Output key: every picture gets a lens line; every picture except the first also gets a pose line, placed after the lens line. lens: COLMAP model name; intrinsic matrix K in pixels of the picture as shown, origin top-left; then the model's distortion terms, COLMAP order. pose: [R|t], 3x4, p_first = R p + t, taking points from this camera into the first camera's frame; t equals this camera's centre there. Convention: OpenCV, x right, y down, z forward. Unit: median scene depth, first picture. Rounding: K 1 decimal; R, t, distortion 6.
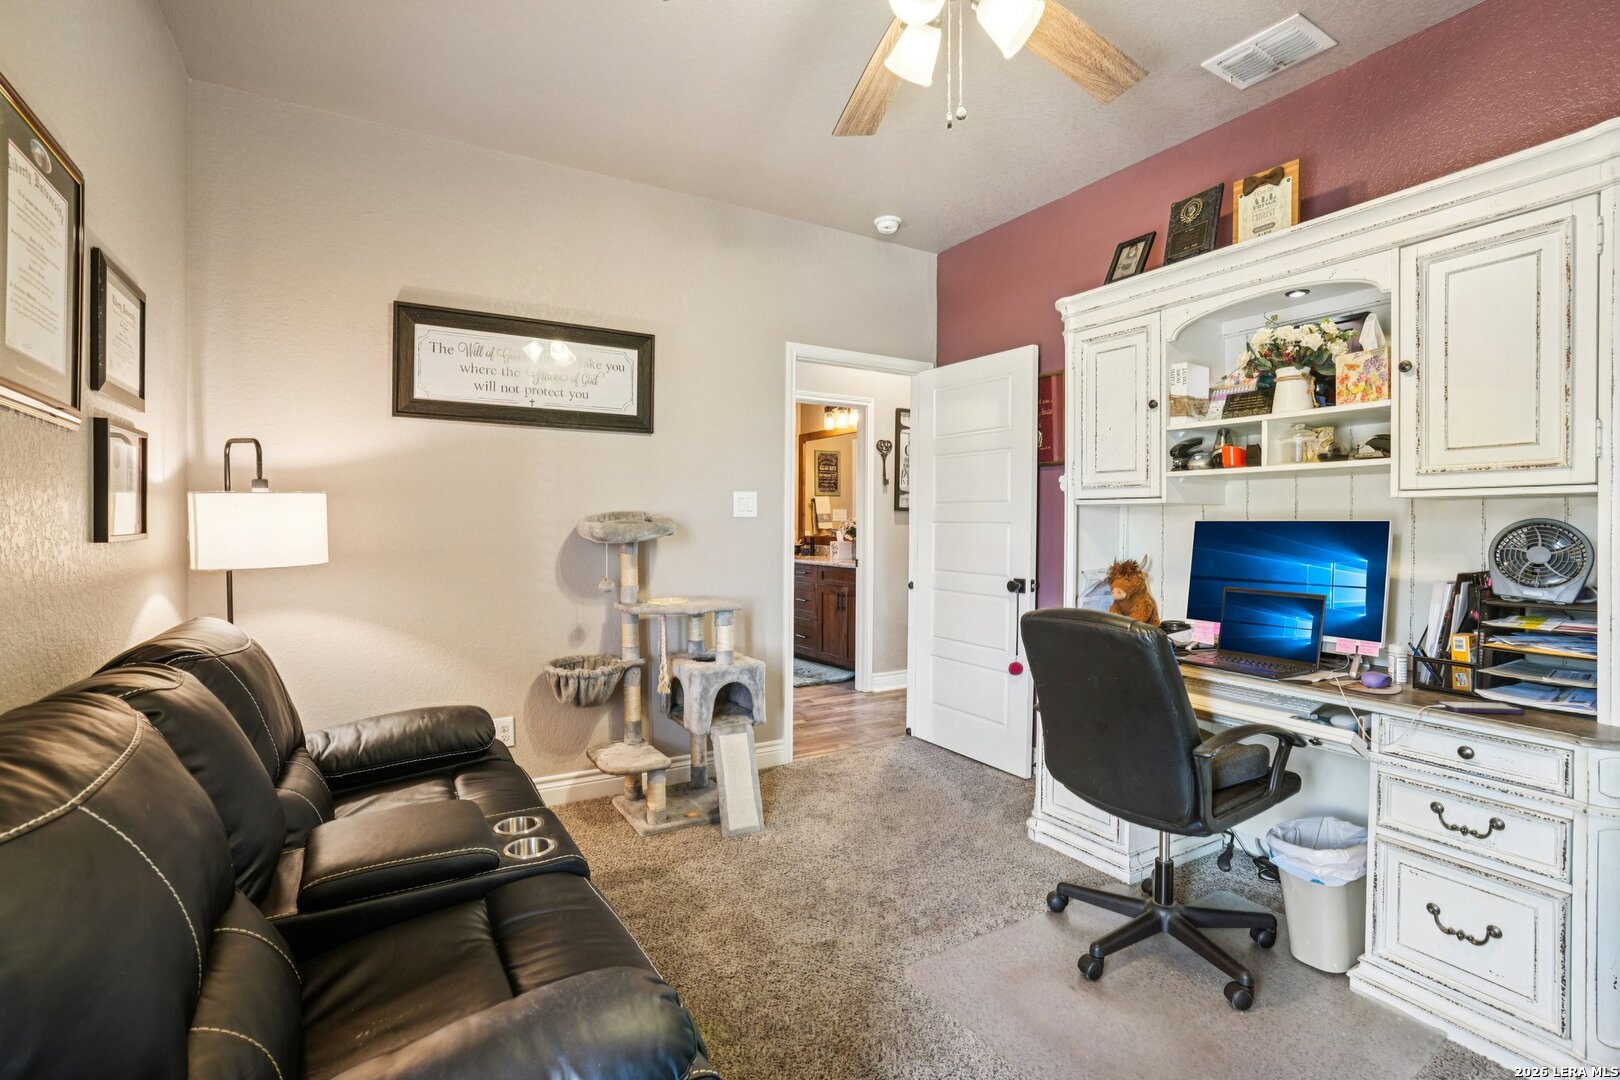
lens RADIAL K [[729.6, 0, 810.5], [0, 729.6, 536.6], [0, 0, 1]] dist [-0.038401, 0.002205]
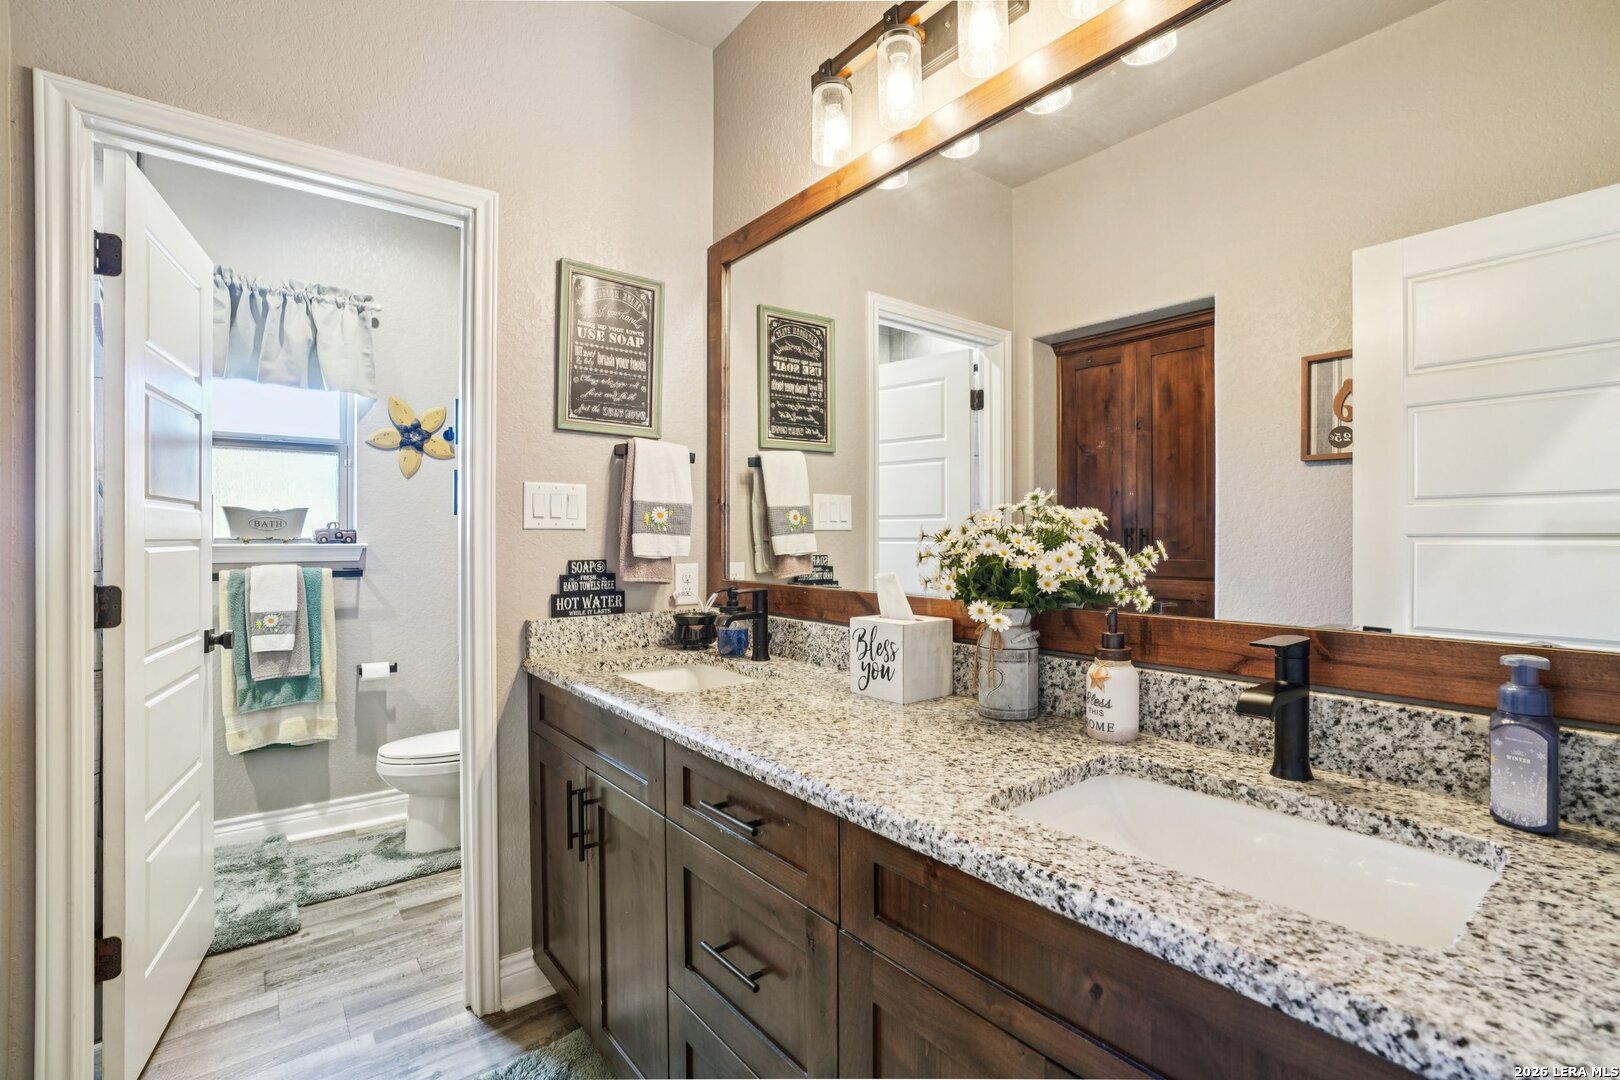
lens RADIAL K [[729.6, 0, 812.9], [0, 729.6, 541.8], [0, 0, 1]] dist [-0.038401, 0.002205]
pose [[0.991152, -0.007593, 0.132513, -0.013143], [0.009092, 0.999901, -0.010716, -0.012832], [-0.132418, 0.011826, 0.991123, 0.691010]]
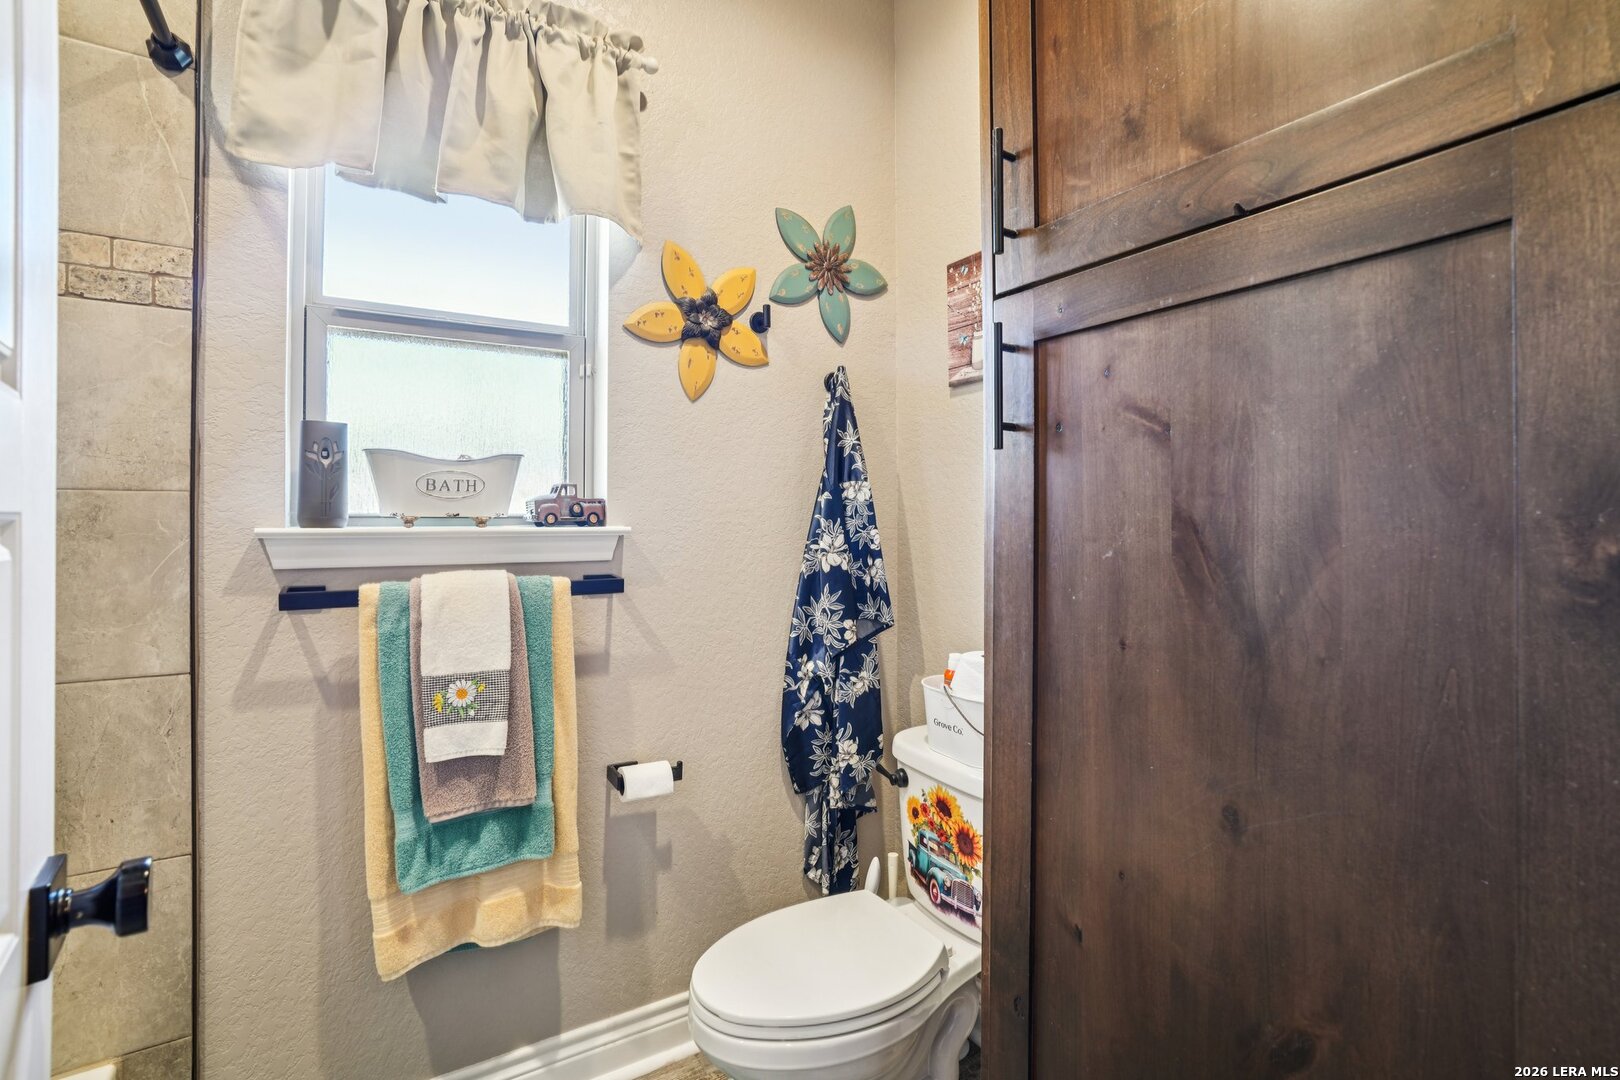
lens RADIAL K [[729.6, 0, 795.9], [0, 729.6, 513.4], [0, 0, 1]] dist [-0.038401, 0.002205]
pose [[0.999896, -0.000985, 0.014366, -0.094786], [0.001154, 0.999930, -0.011784, -0.016560], [-0.014354, 0.011800, 0.999827, 0.813916]]
